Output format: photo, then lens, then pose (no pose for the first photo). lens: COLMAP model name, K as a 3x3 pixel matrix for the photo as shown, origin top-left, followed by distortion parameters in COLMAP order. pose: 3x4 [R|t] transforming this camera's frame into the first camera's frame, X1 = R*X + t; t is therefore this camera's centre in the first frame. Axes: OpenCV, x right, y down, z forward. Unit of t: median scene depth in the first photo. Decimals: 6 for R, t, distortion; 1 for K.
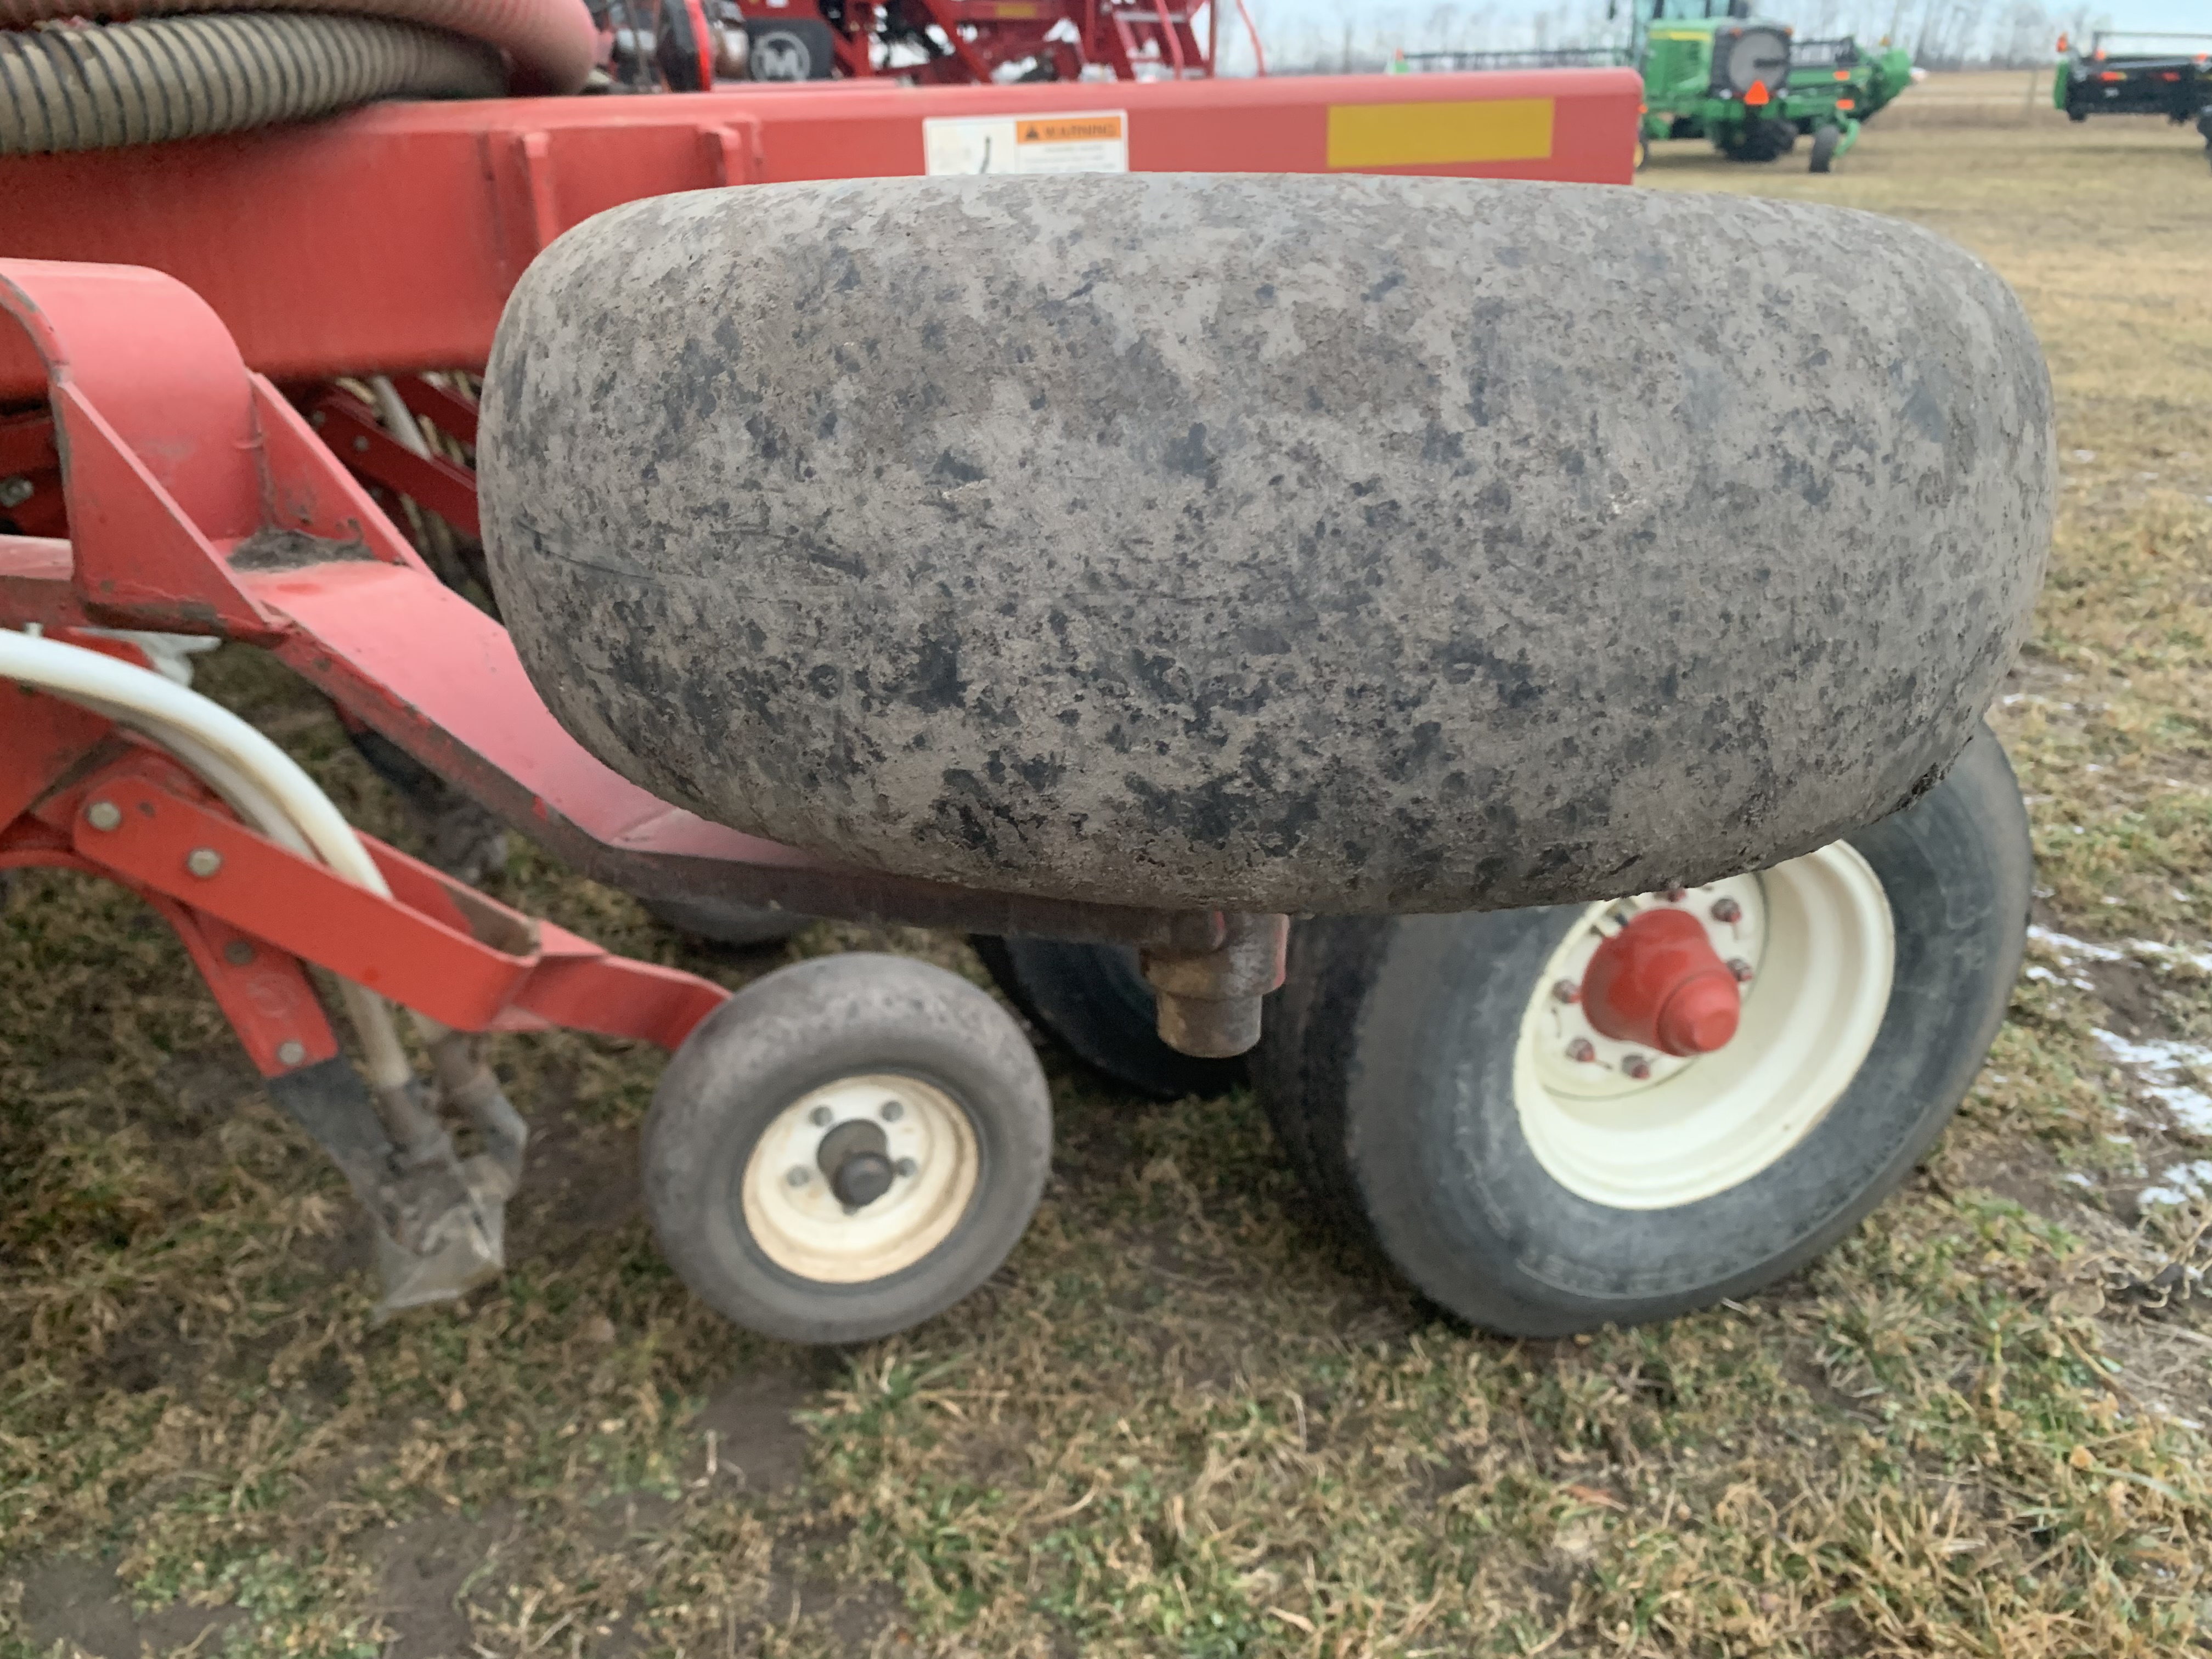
lens RADIAL K [[1701.6, 0, 1096.8], [0, 1701.6, 836.3], [0, 0, 1]] dist [0.003025, 0.001390]
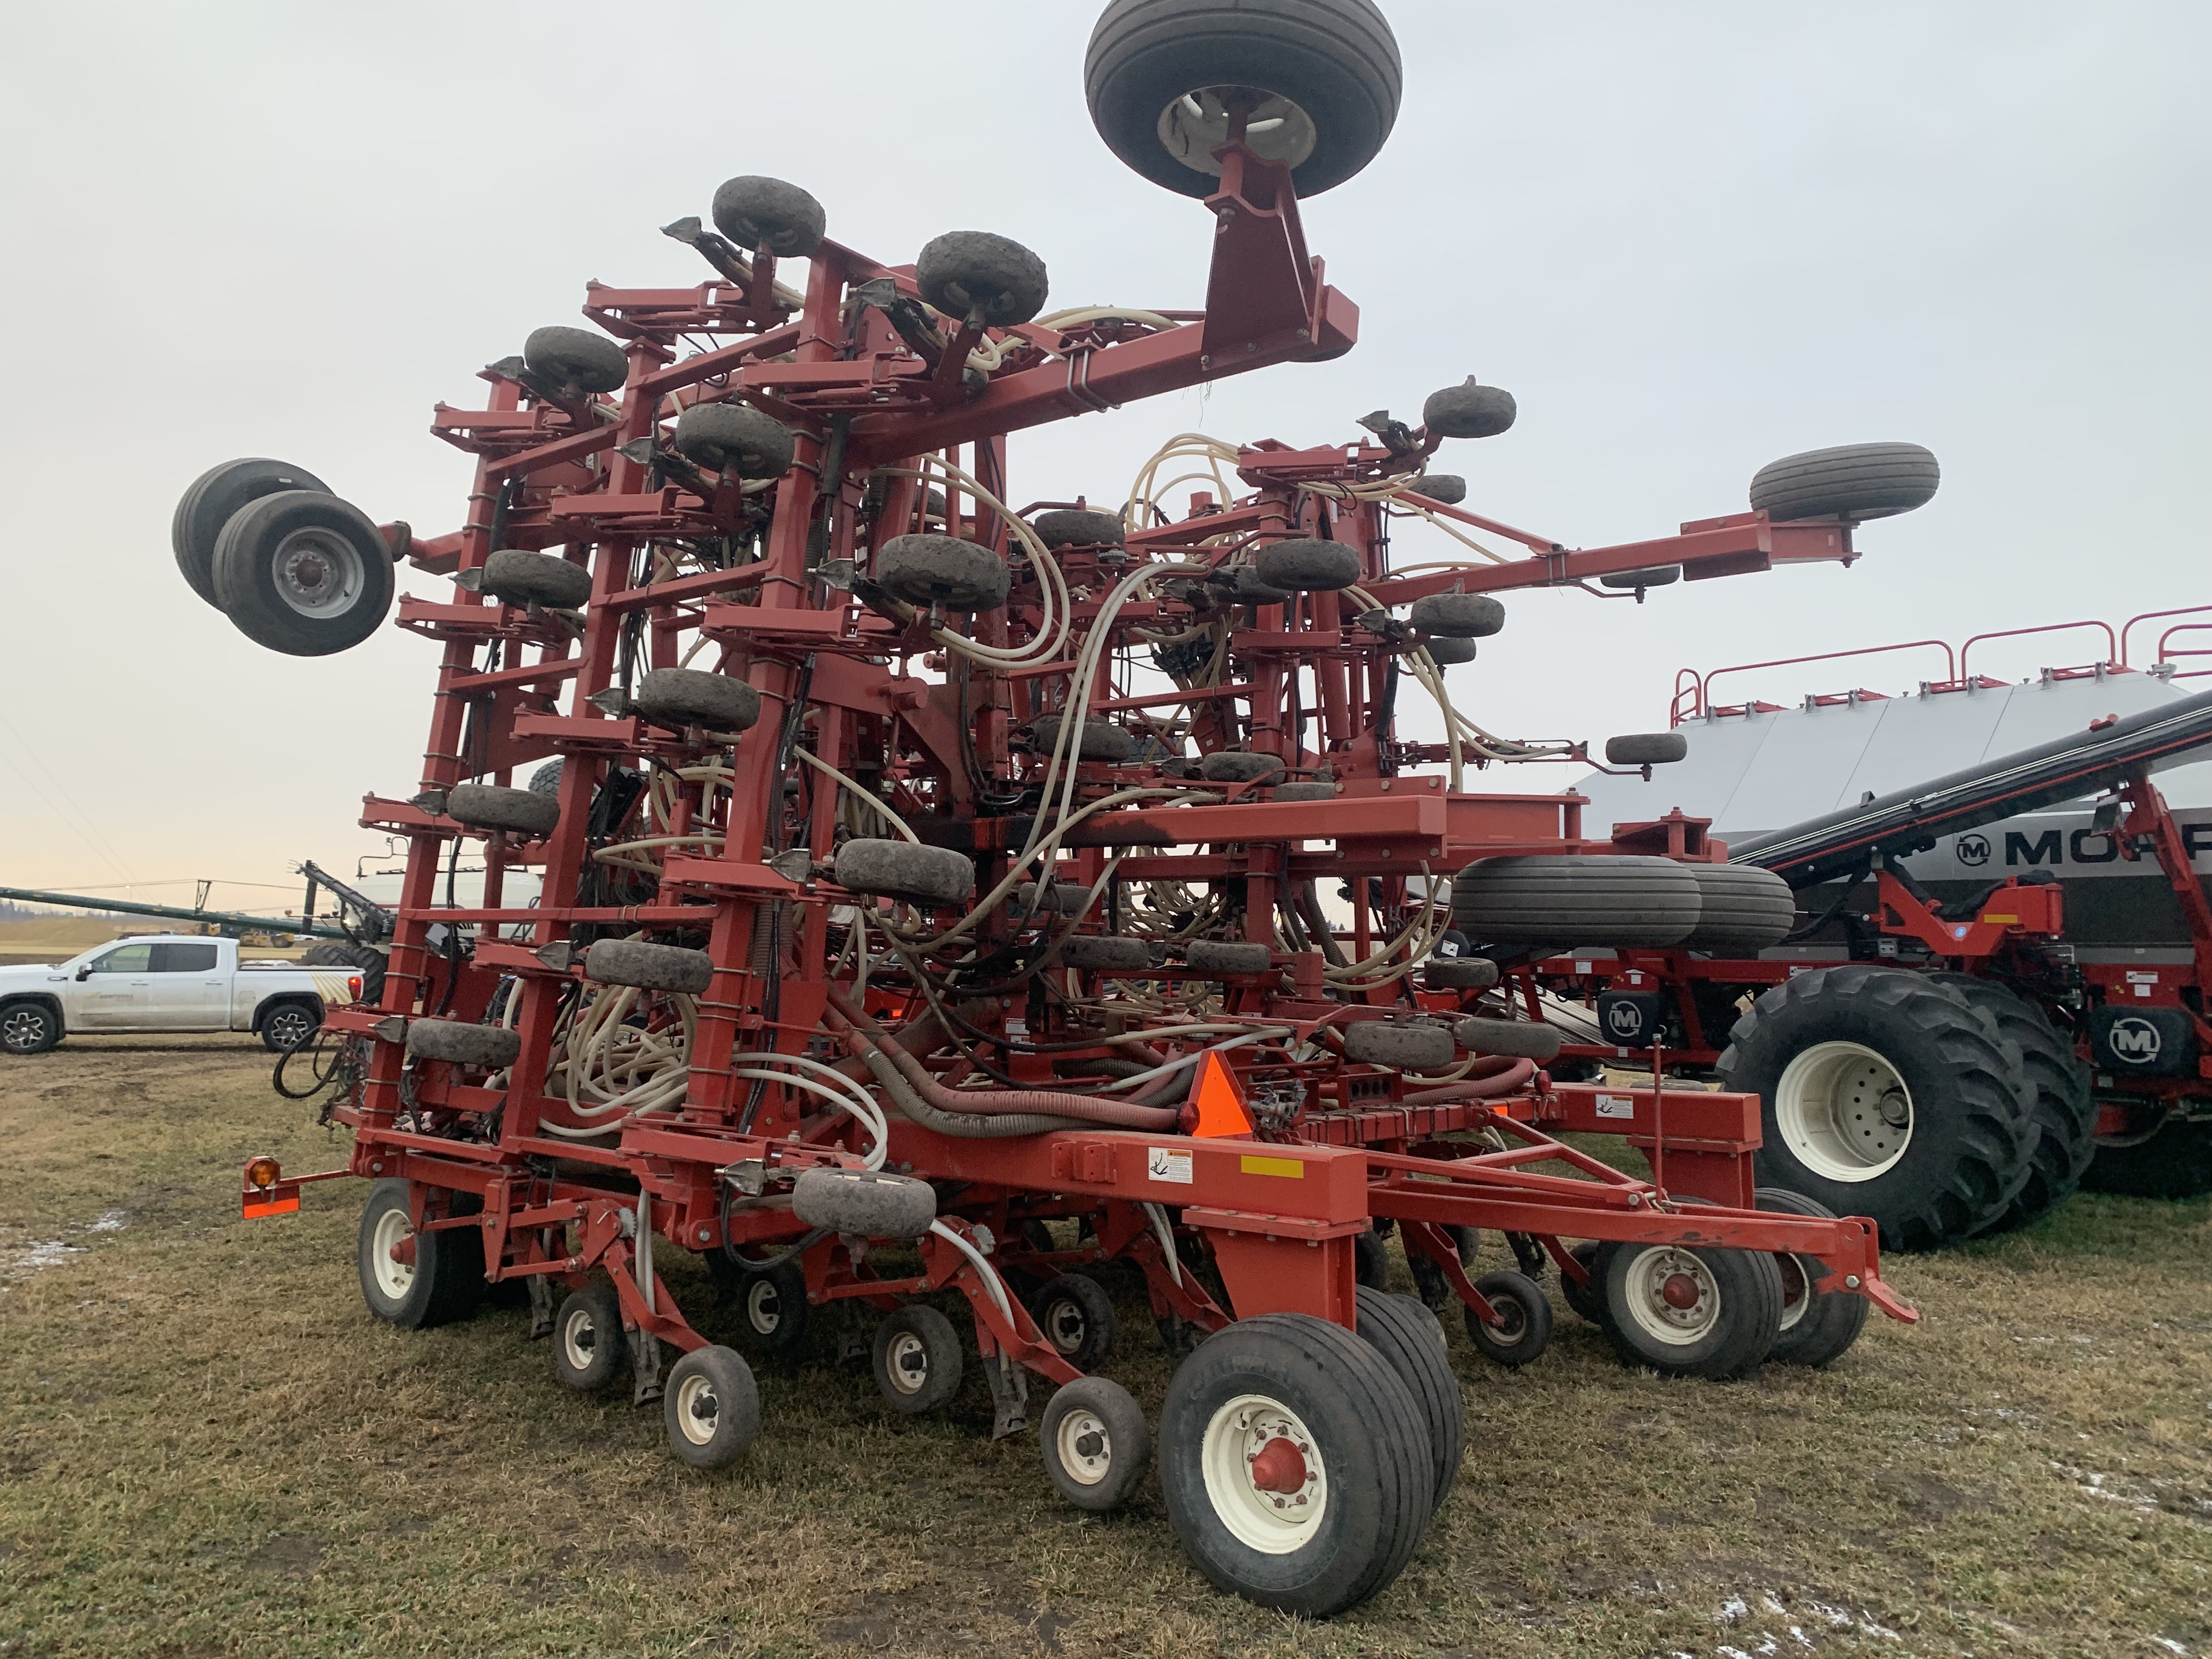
lens RADIAL K [[1701.6, 0, 1096.8], [0, 1701.6, 836.3], [0, 0, 1]] dist [0.003025, 0.001390]
pose [[0.522843, -0.045761, -0.851200, 2.856340], [-0.355953, 0.895612, -0.266790, 0.015541], [0.774553, 0.442477, 0.451975, -1.037300]]
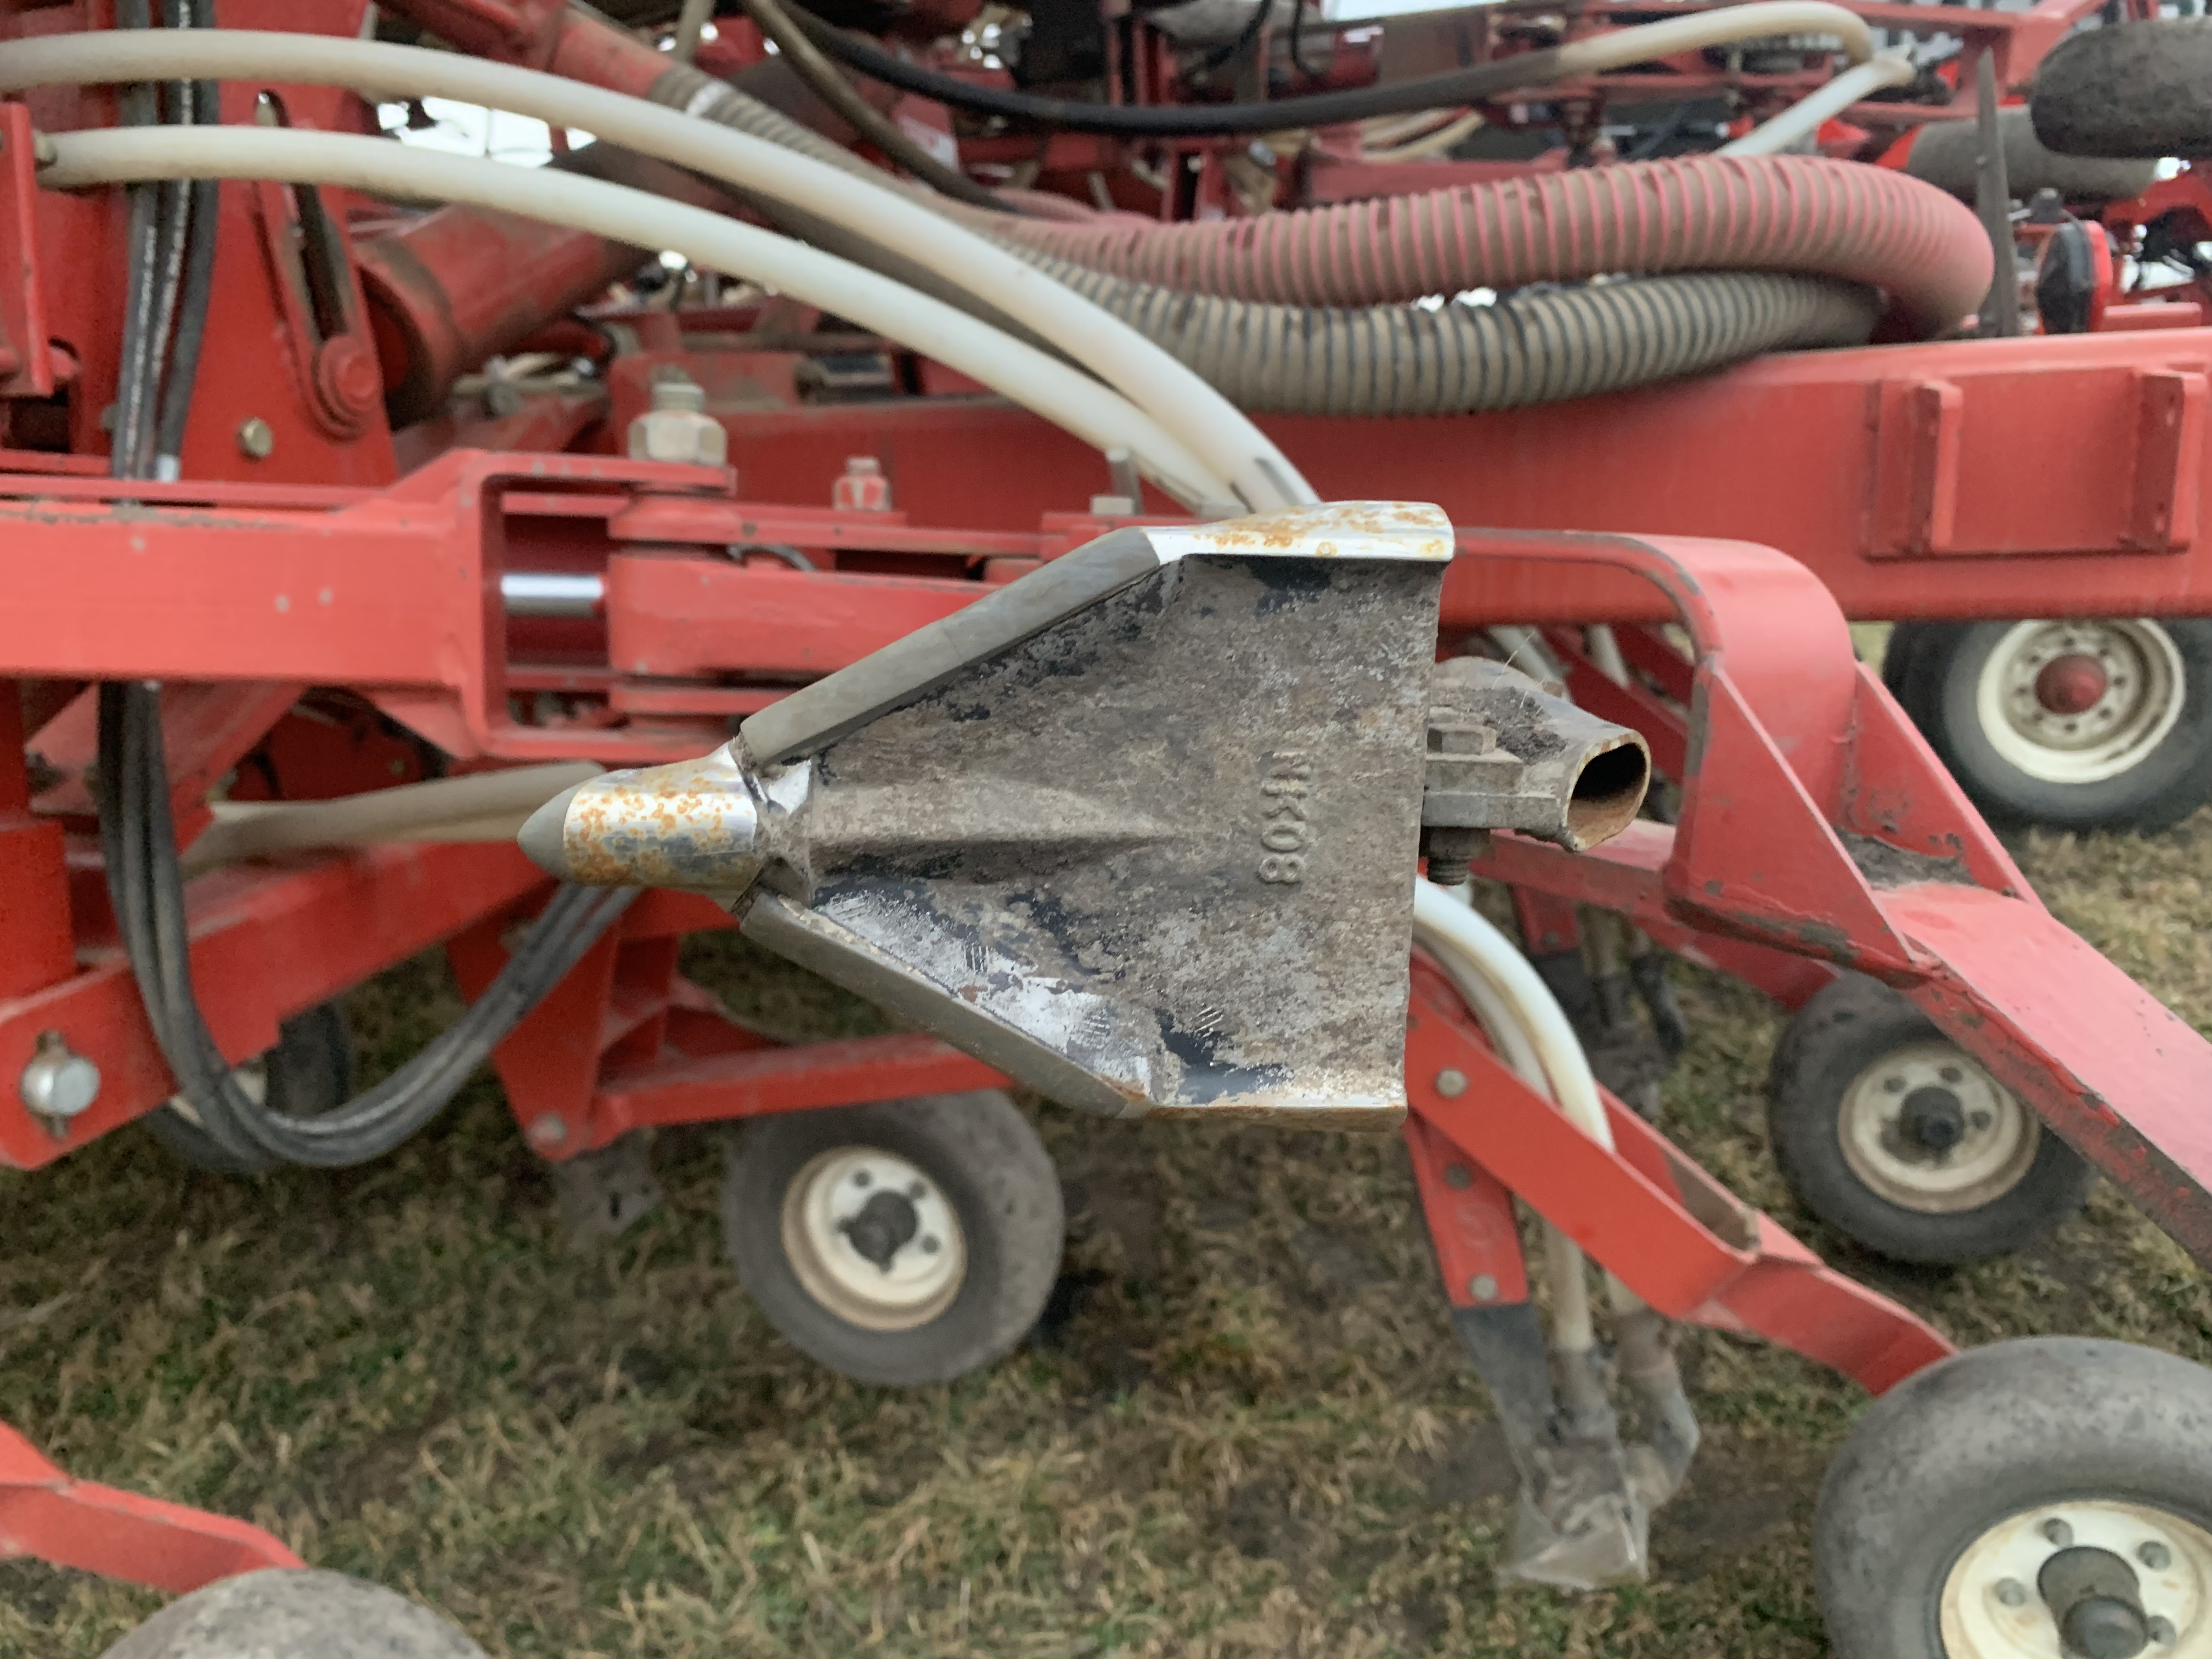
lens RADIAL K [[1694.4, 0, 1106.0], [0, 1694.4, 829.5], [0, 0, 1]] dist [-0.003740, 0.038104]
pose [[0.831014, 0.128691, -0.541160, -0.148220], [-0.194750, 0.978607, -0.066342, -0.021647], [0.521046, 0.160522, 0.838298, 0.025094]]
